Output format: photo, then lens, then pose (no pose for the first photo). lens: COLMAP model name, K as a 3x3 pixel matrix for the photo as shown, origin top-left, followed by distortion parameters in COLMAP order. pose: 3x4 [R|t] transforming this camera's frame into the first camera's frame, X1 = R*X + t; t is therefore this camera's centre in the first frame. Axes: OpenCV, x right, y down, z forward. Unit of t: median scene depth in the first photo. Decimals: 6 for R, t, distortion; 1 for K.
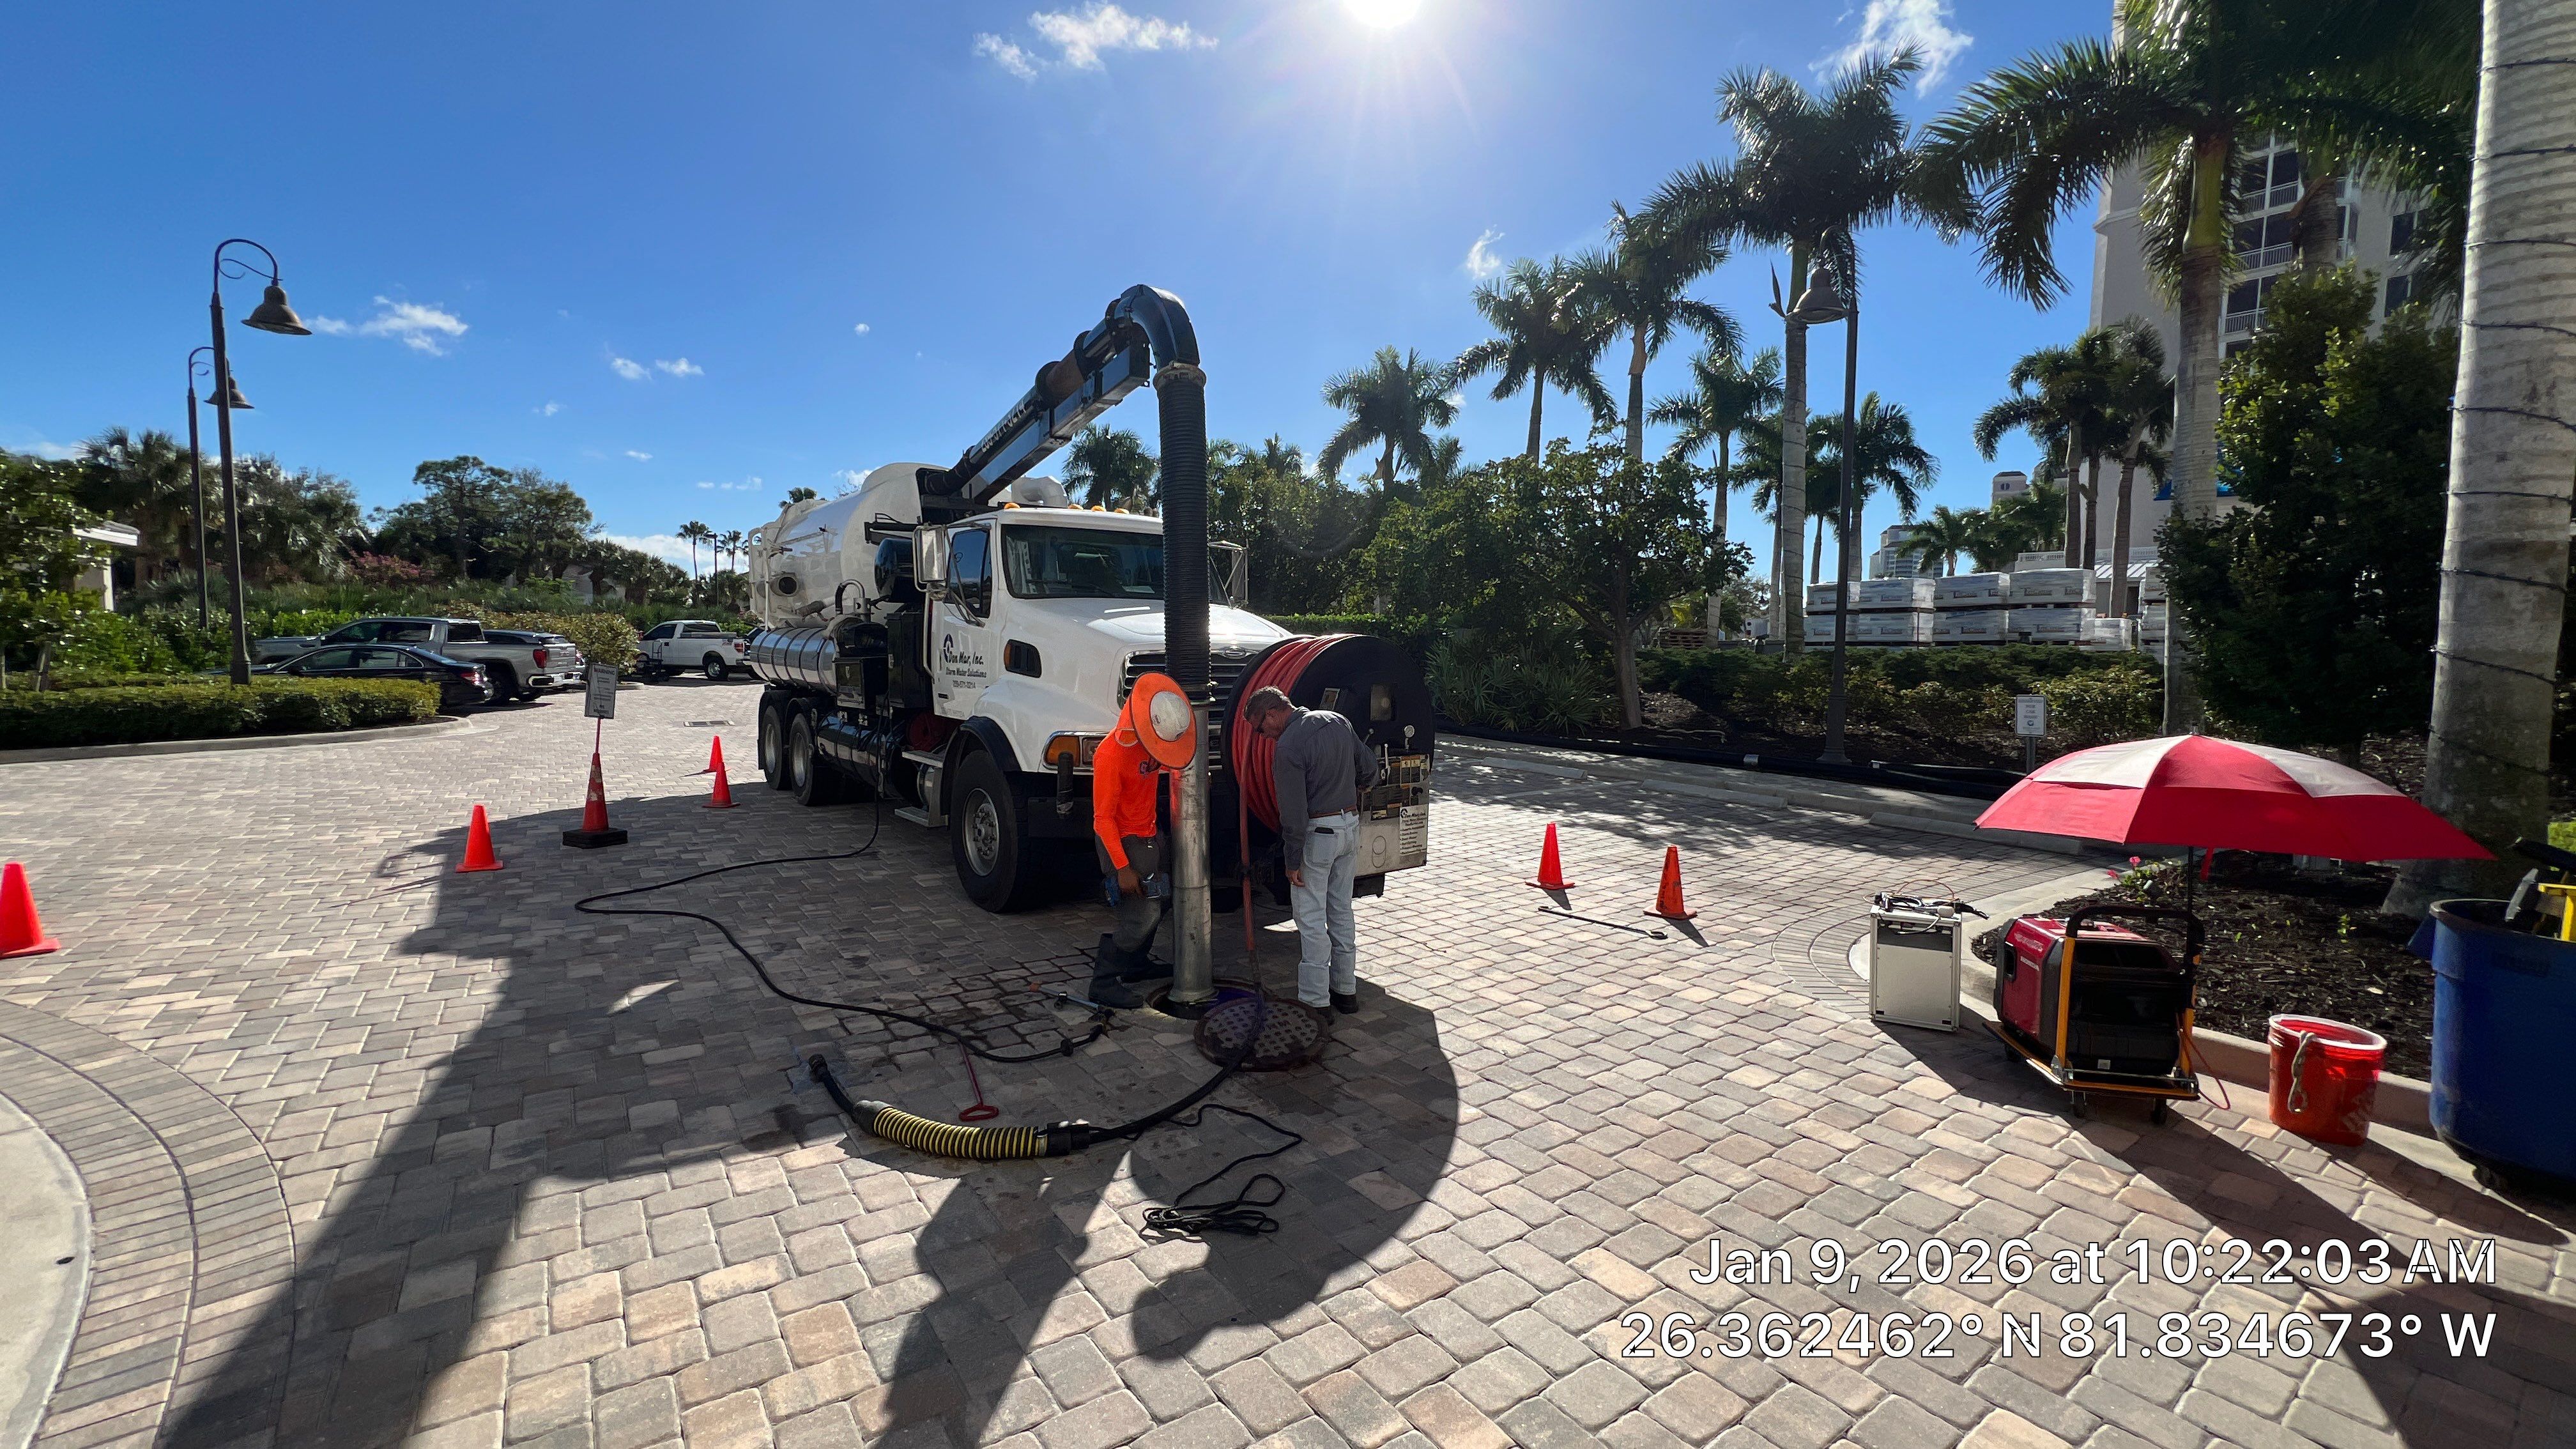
lens RADIAL K [[1022.0, 0, 1275.8], [0, 1022.0, 728.4], [0, 0, 1]] dist [-0.003025, 0.000137]
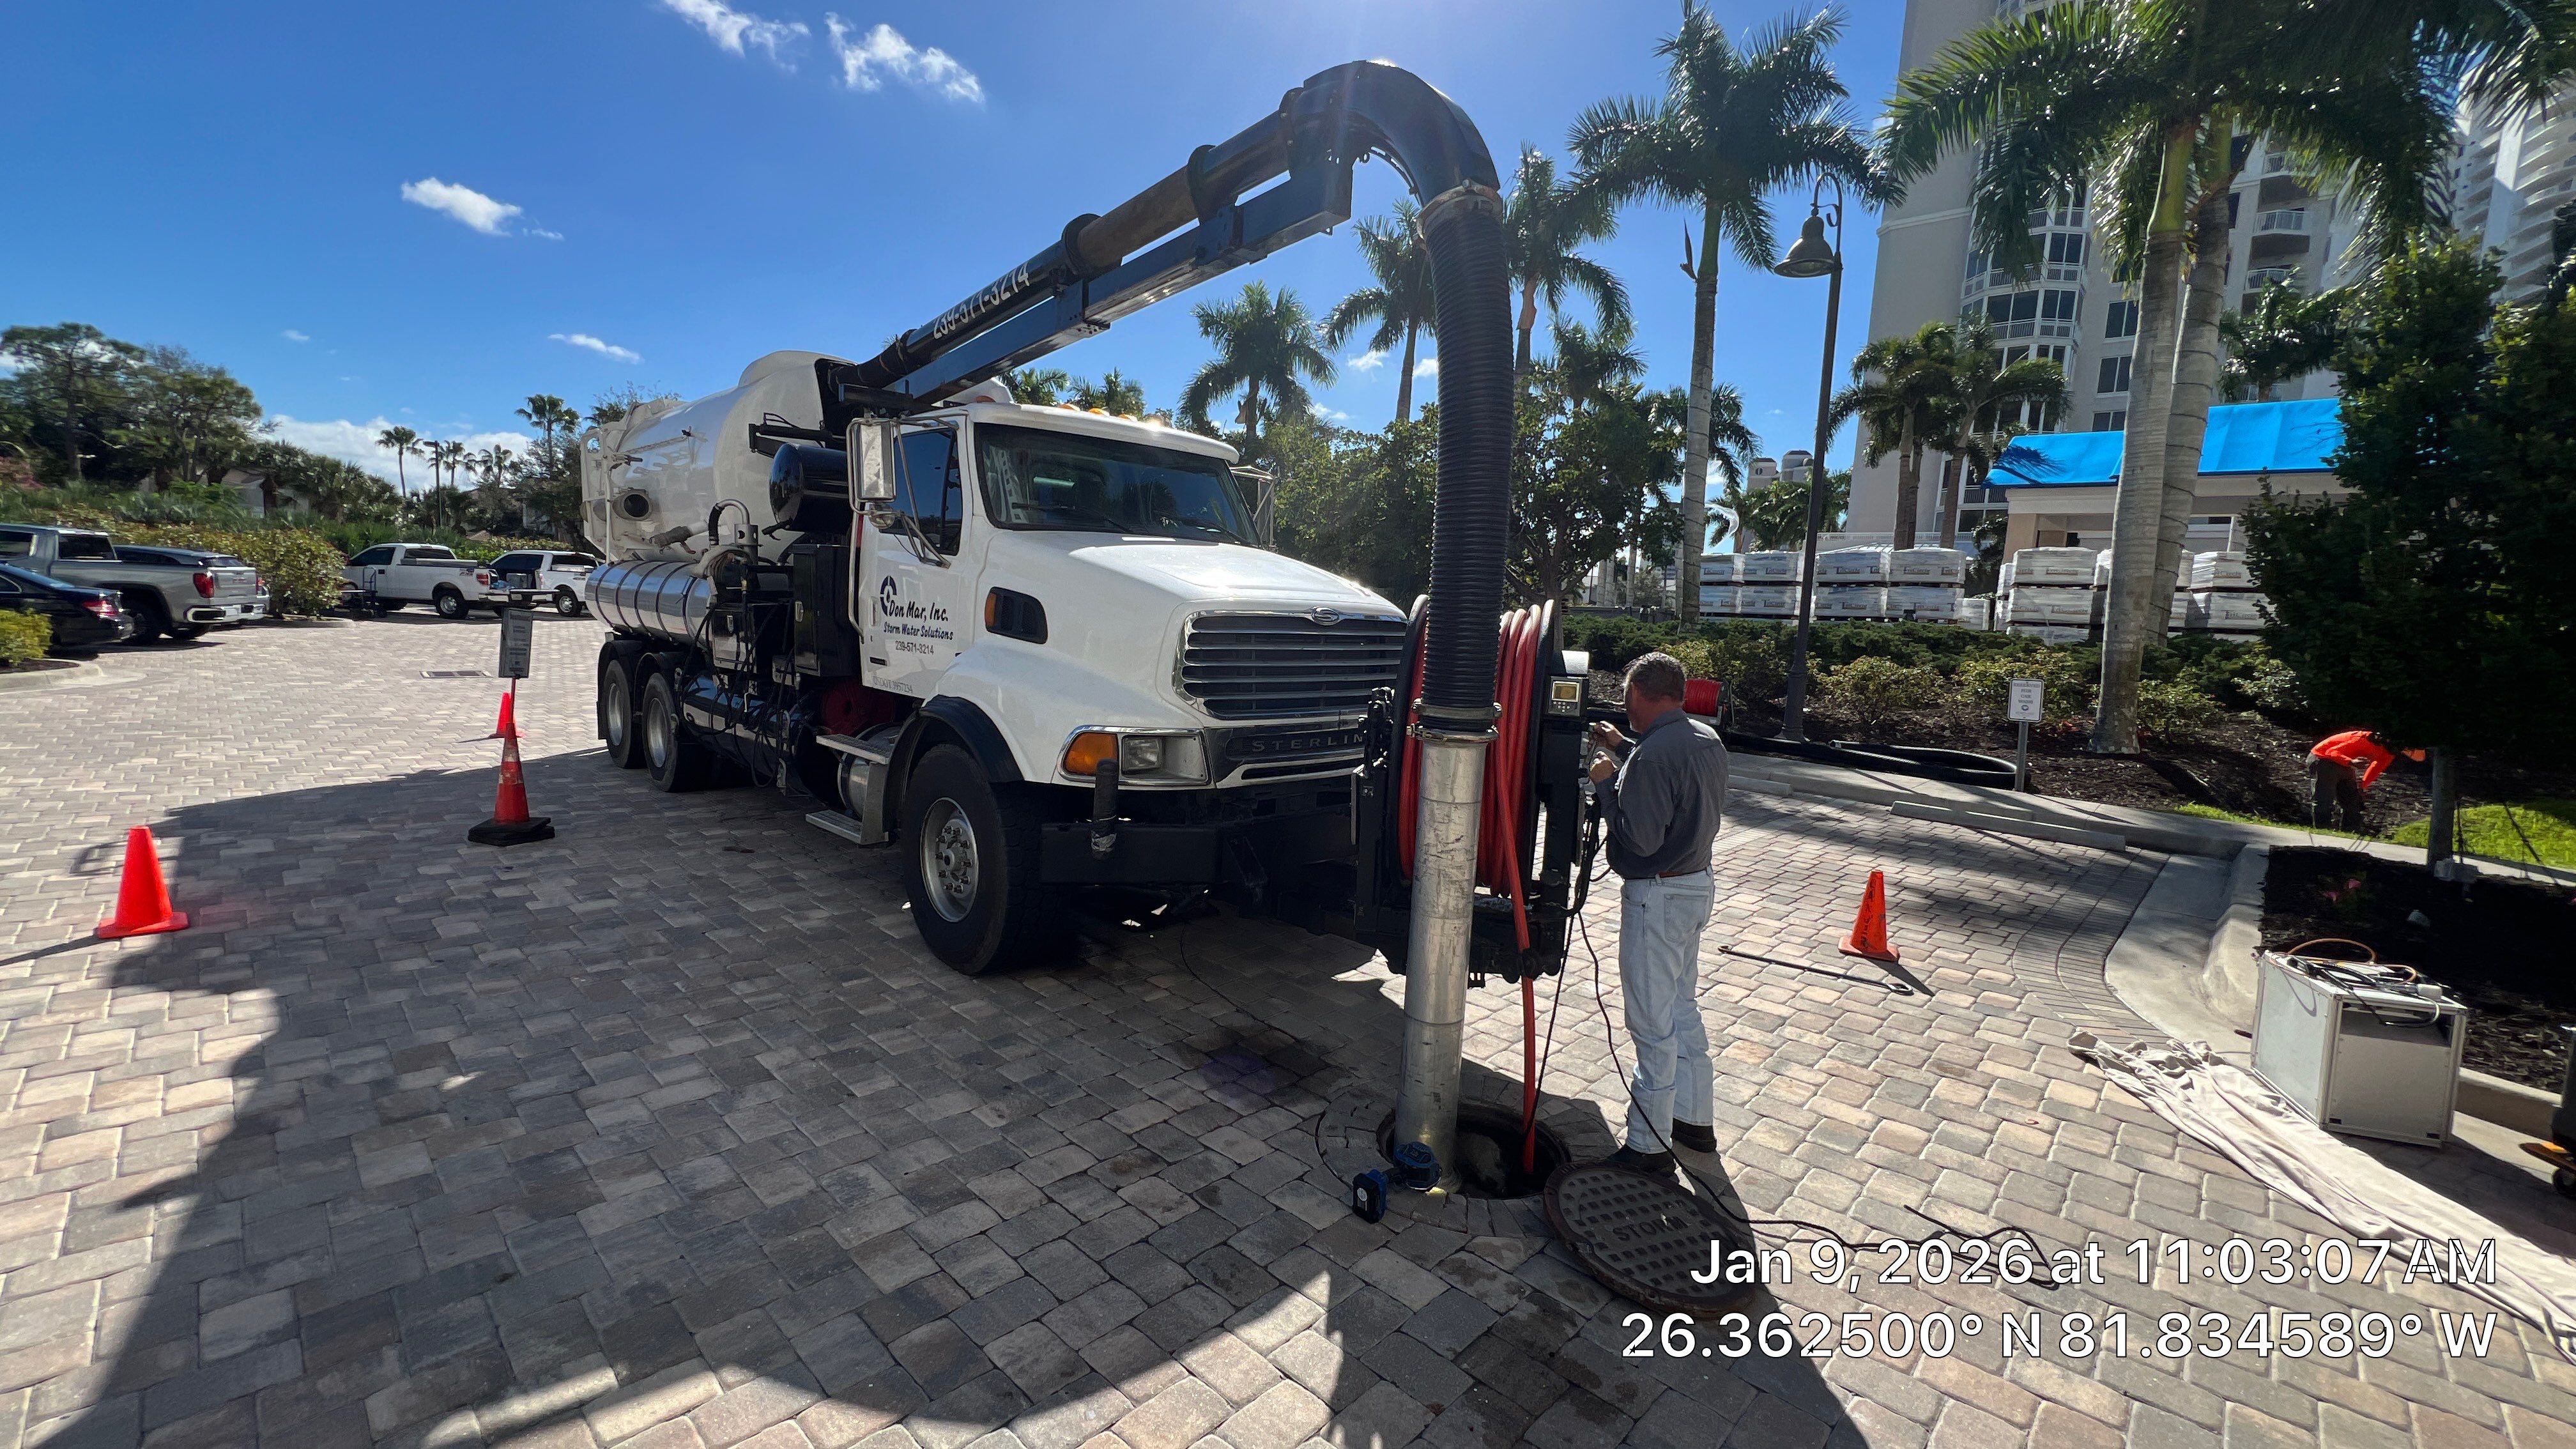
lens RADIAL K [[1033.8, 0, 1288.0], [0, 1033.8, 724.5], [0, 0, 1]] dist [-0.001317, 0.000298]
pose [[0.981840, 0.009172, 0.189491, -0.068979], [-0.016791, 0.999112, 0.038646, -0.007706], [-0.188969, -0.041126, 0.981122, 0.081508]]
